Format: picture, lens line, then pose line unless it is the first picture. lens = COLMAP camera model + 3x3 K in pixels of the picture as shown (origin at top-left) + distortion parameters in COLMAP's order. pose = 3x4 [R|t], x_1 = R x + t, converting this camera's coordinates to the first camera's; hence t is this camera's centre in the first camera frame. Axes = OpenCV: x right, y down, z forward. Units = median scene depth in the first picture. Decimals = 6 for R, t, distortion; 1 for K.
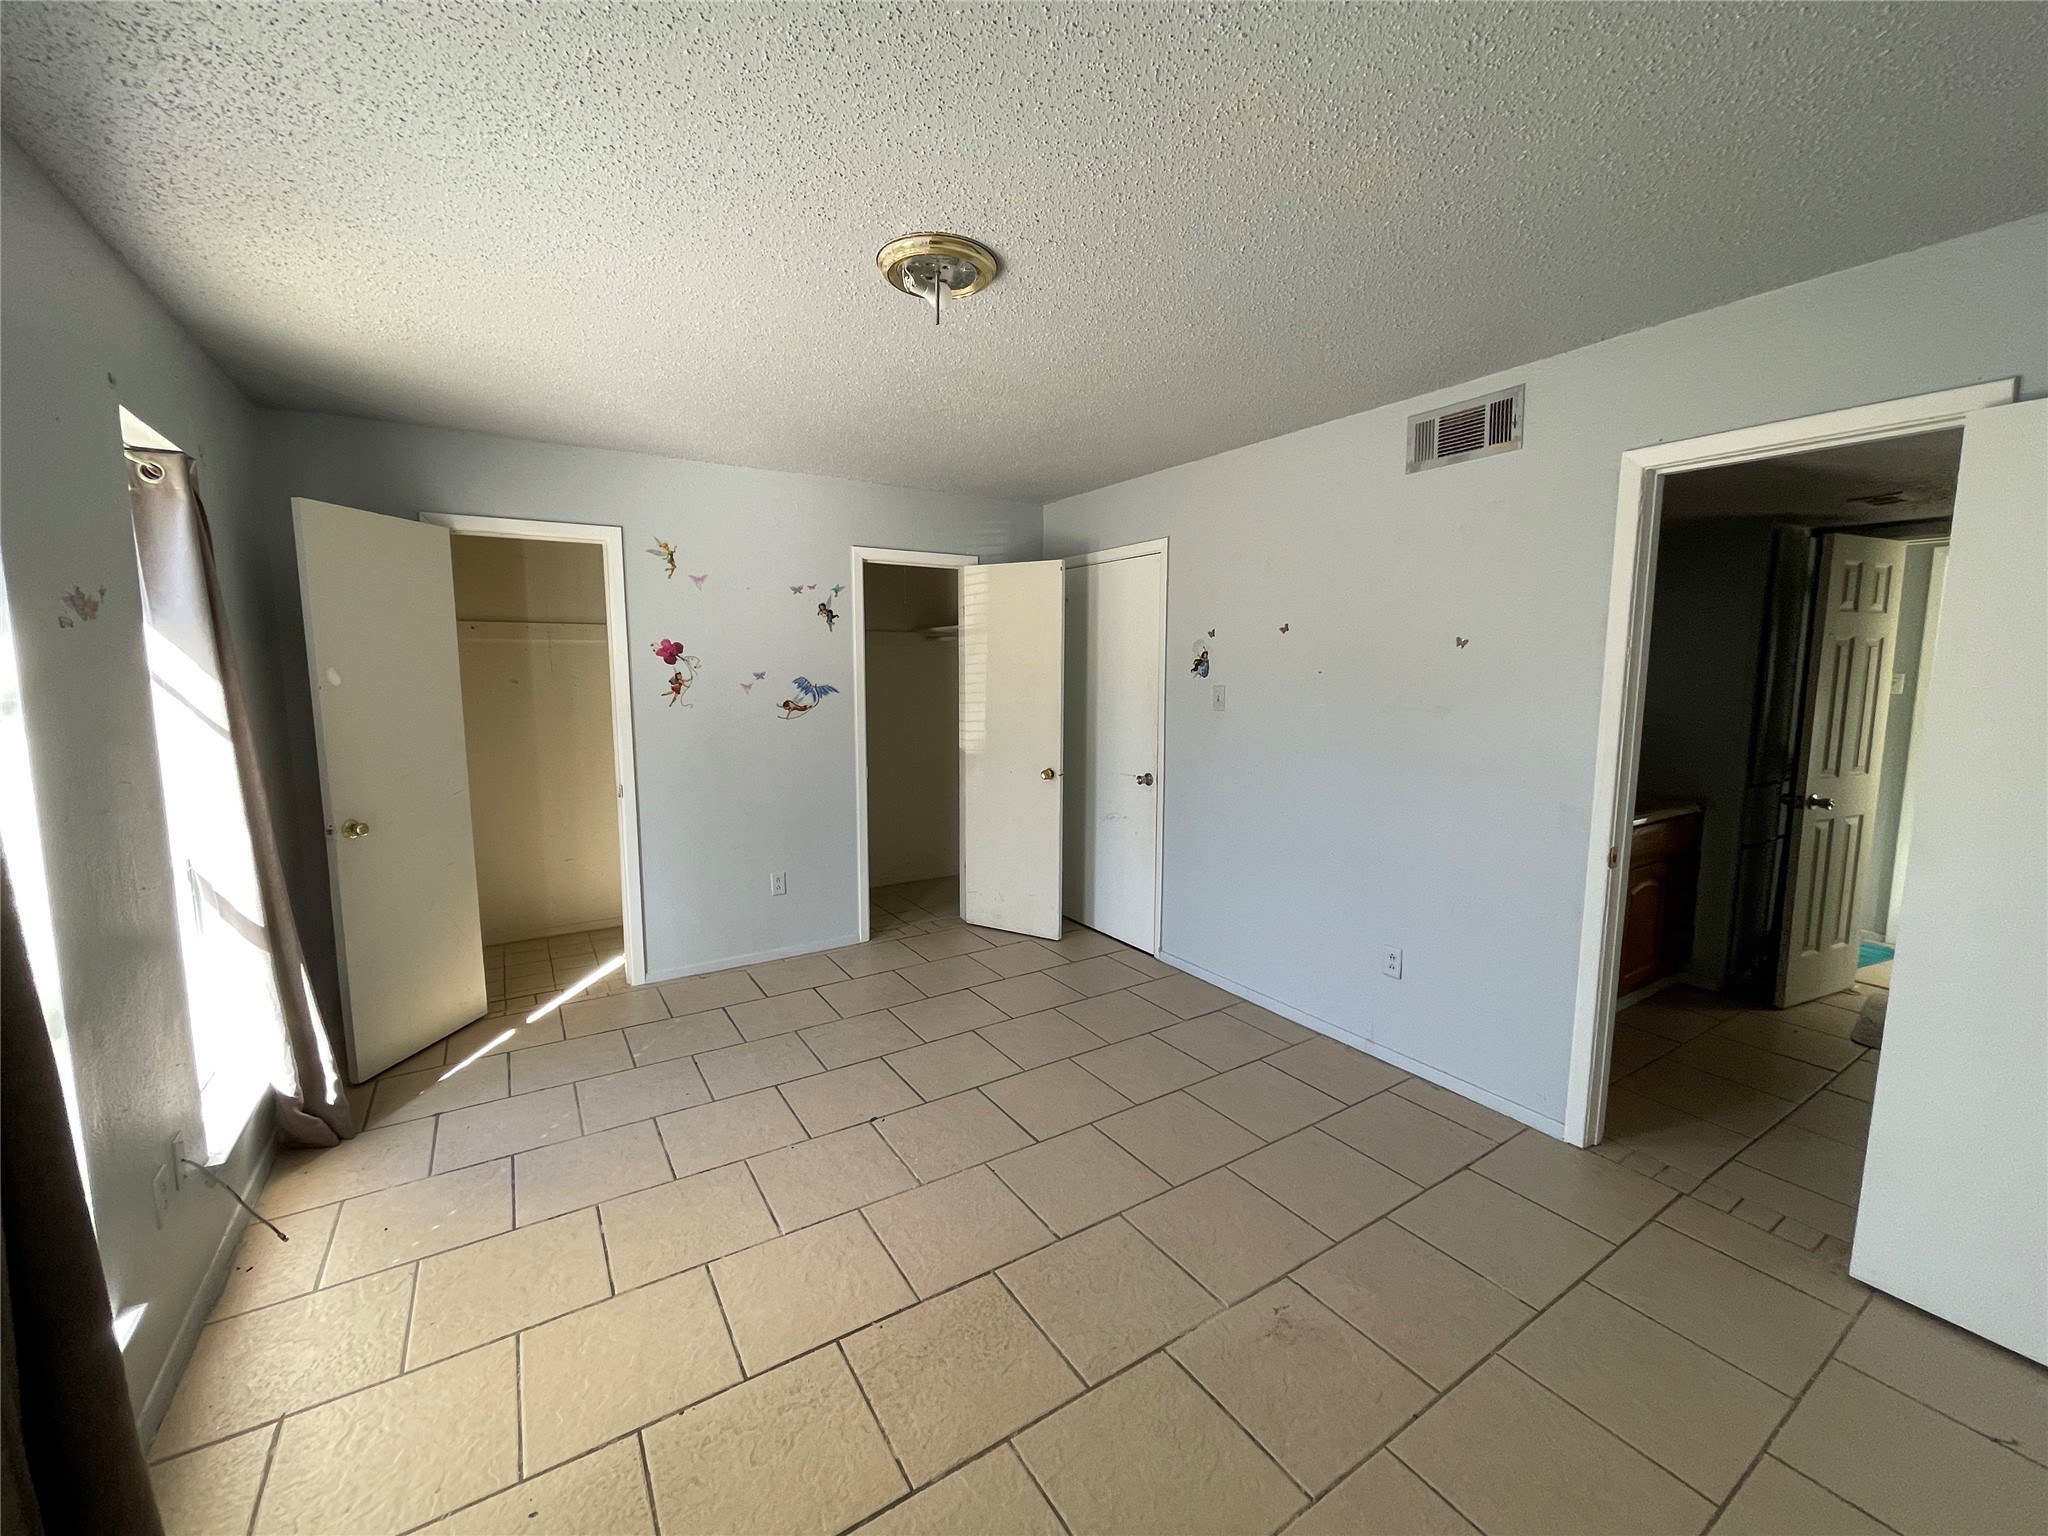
lens RADIAL K [[822.7, 0, 1021.1], [0, 822.7, 765.0], [0, 0, 1]] dist [0.000159, -0.000621]
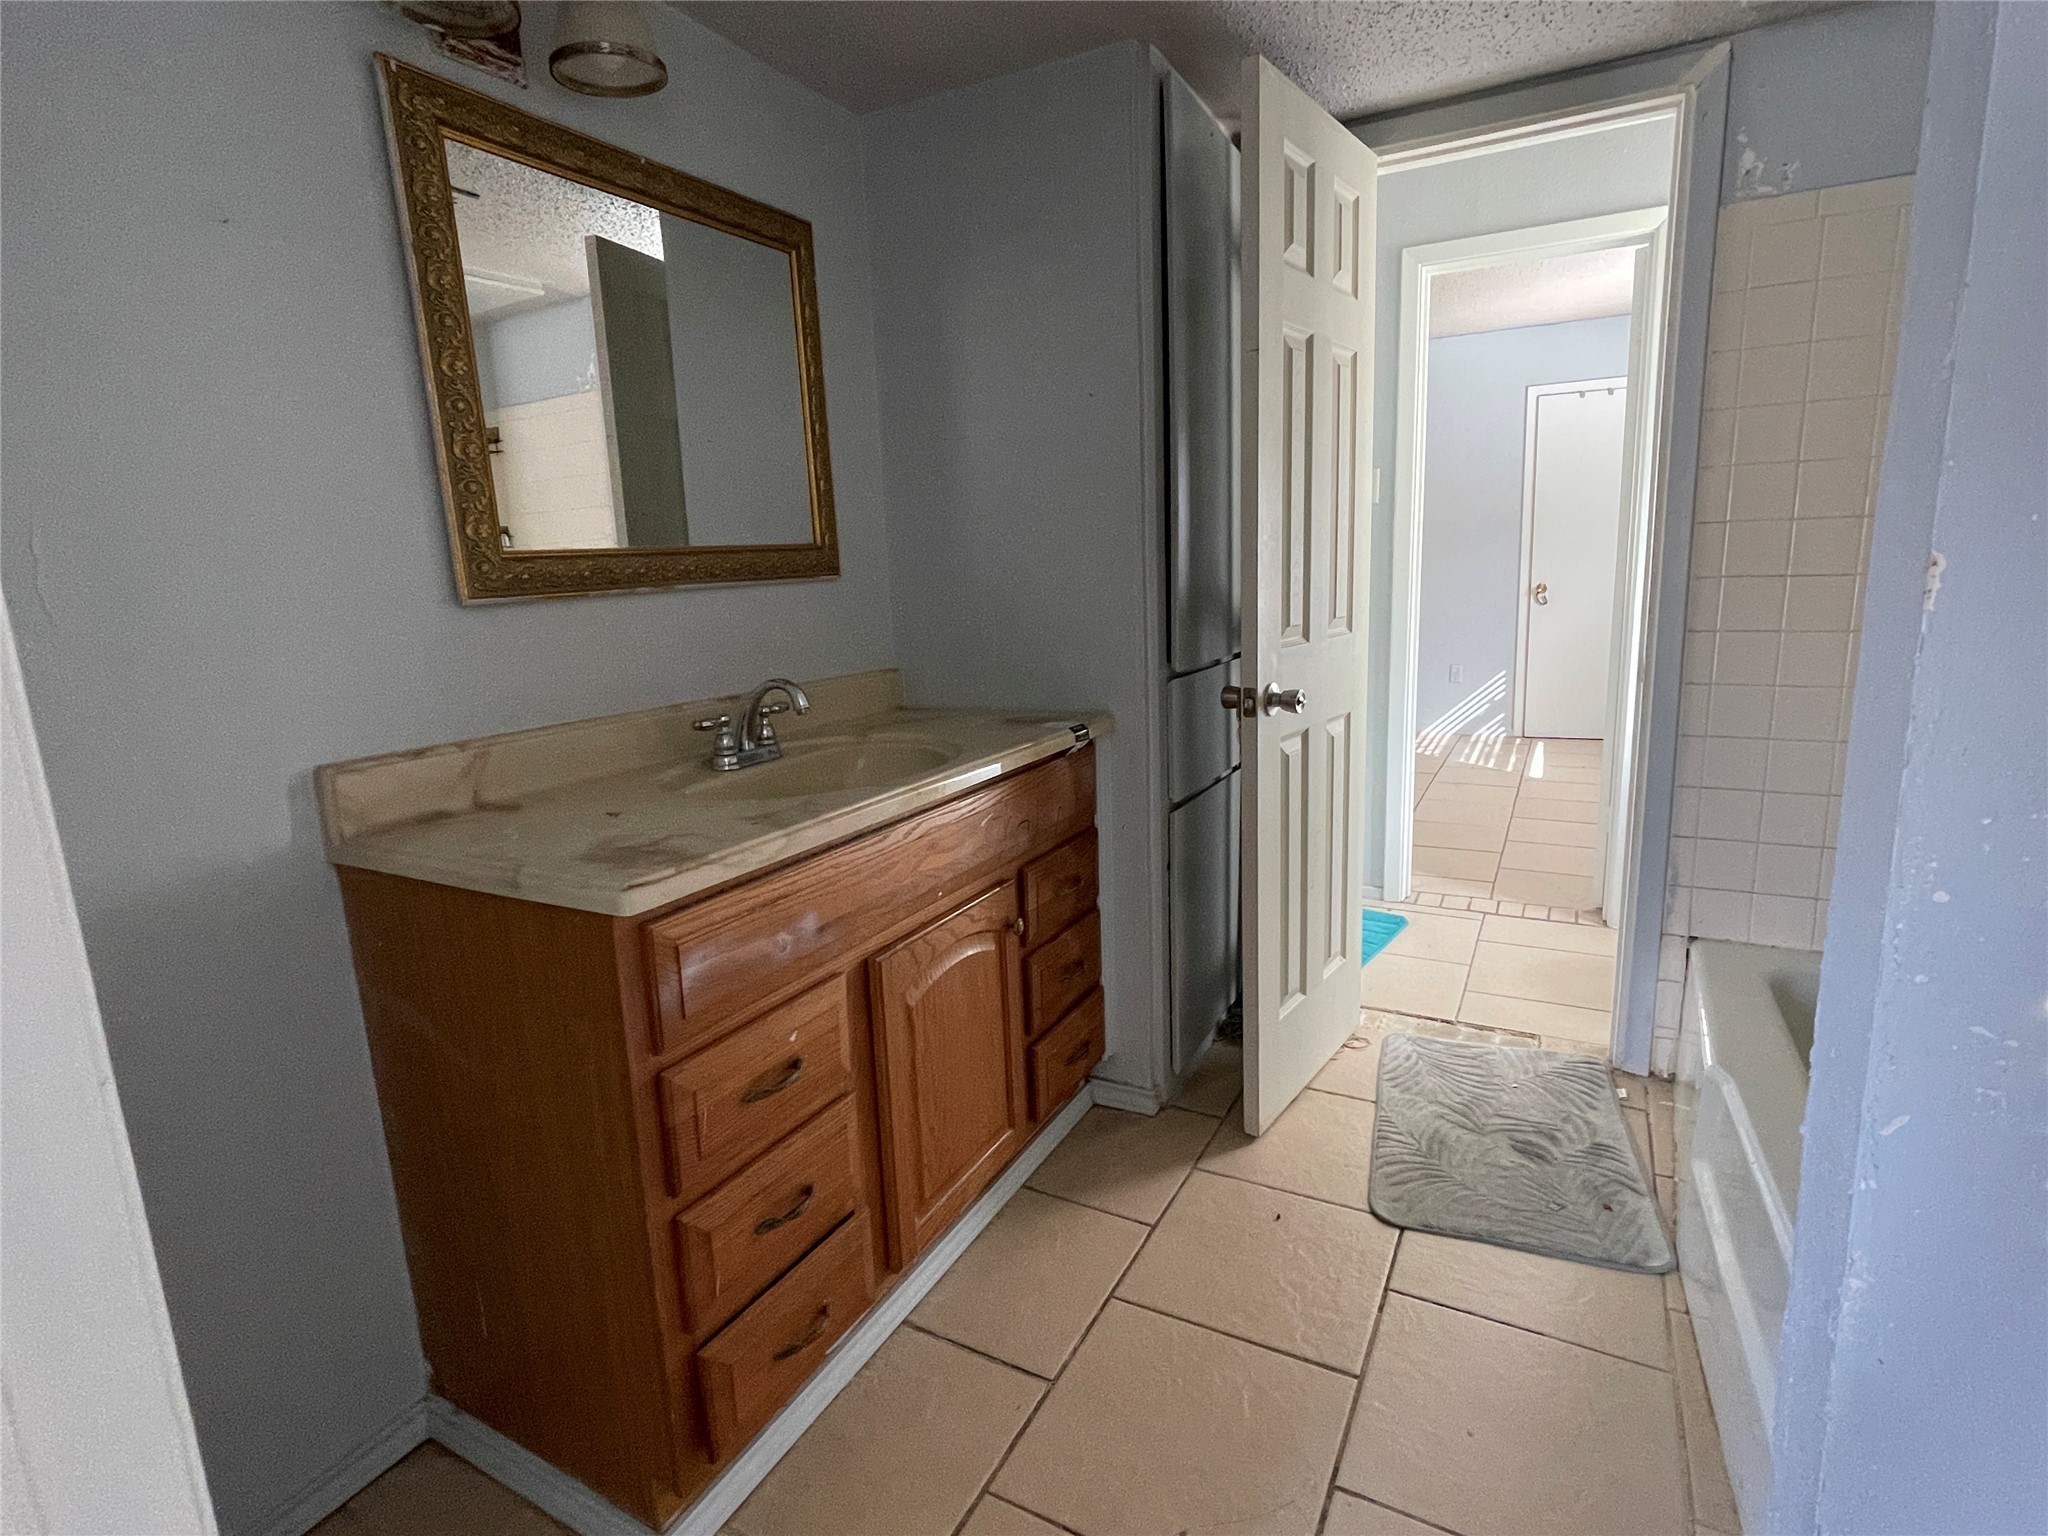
lens RADIAL K [[1022.9, 0, 1031.3], [0, 1022.9, 763.3], [0, 0, 1]] dist [0.001812, 0.000743]
pose [[0.867238, -0.129400, 0.480784, 0.557037], [0.097279, 0.991064, 0.091267, 0.014879], [-0.488297, -0.032380, 0.872076, 0.555926]]
